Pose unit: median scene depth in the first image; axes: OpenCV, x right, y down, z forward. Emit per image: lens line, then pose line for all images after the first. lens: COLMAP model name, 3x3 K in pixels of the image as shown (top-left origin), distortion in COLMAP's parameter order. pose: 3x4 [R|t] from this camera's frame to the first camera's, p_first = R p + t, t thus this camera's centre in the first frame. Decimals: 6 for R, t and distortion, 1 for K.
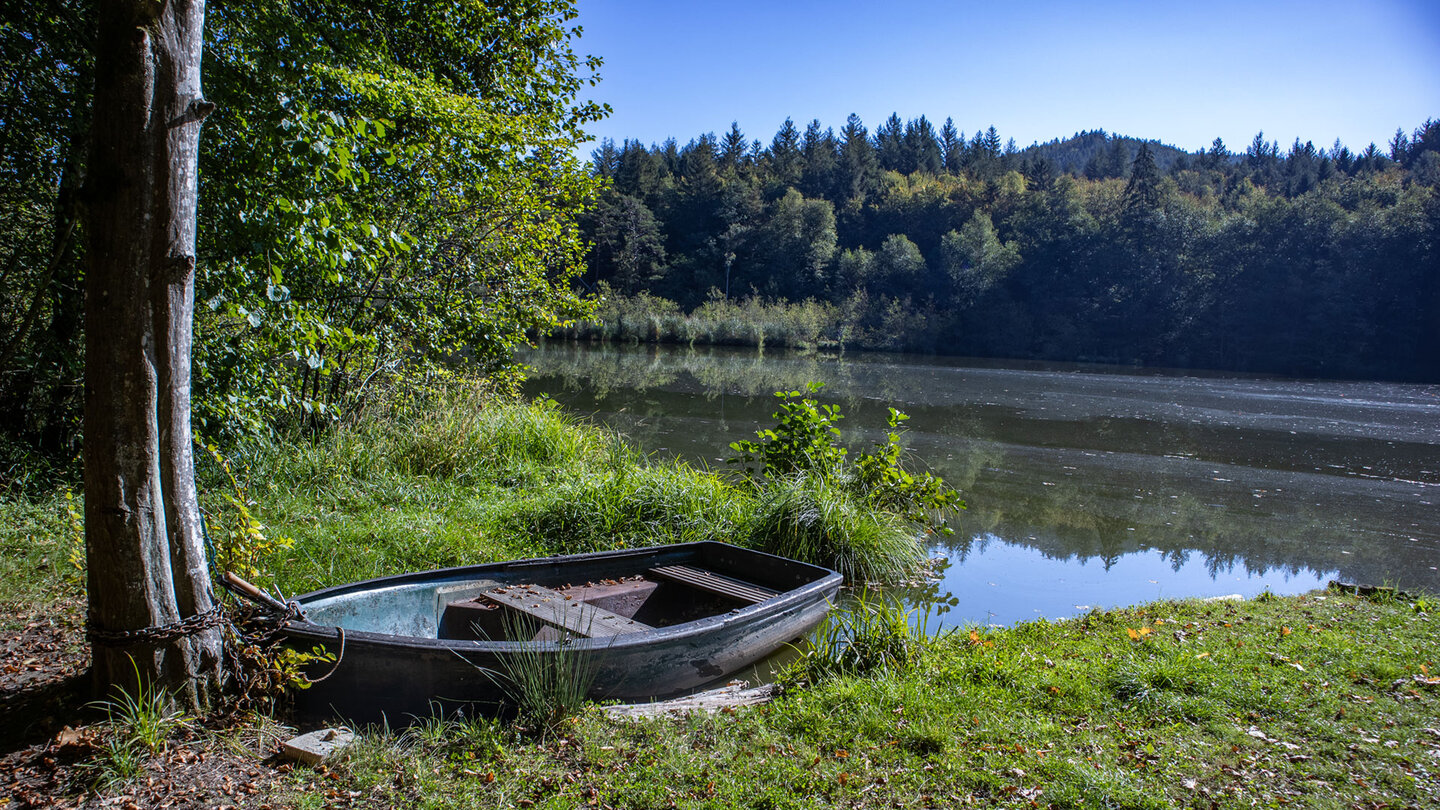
lens RADIAL K [[1052.5, 0, 715.1], [0, 1052.5, 406.9], [0, 0, 1]] dist [-0.140754, 0.105472]
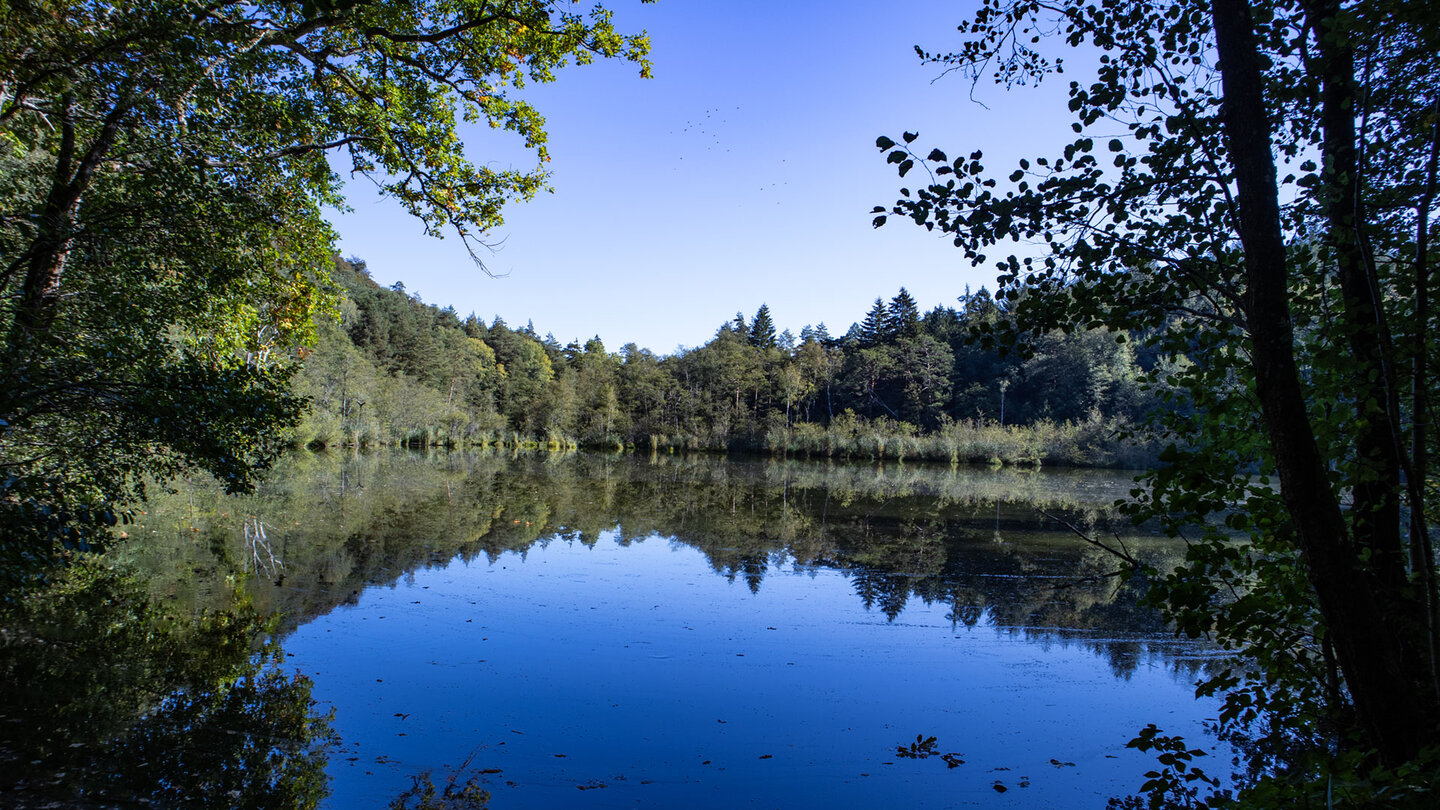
lens RADIAL K [[1052.5, 0, 715.1], [0, 1052.5, 406.9], [0, 0, 1]] dist [-0.140754, 0.105472]
pose [[0.879476, -0.024051, -0.475335, 0.328984], [-0.034689, 0.992827, -0.114418, 0.021253], [0.474677, 0.117117, 0.872333, -0.125419]]
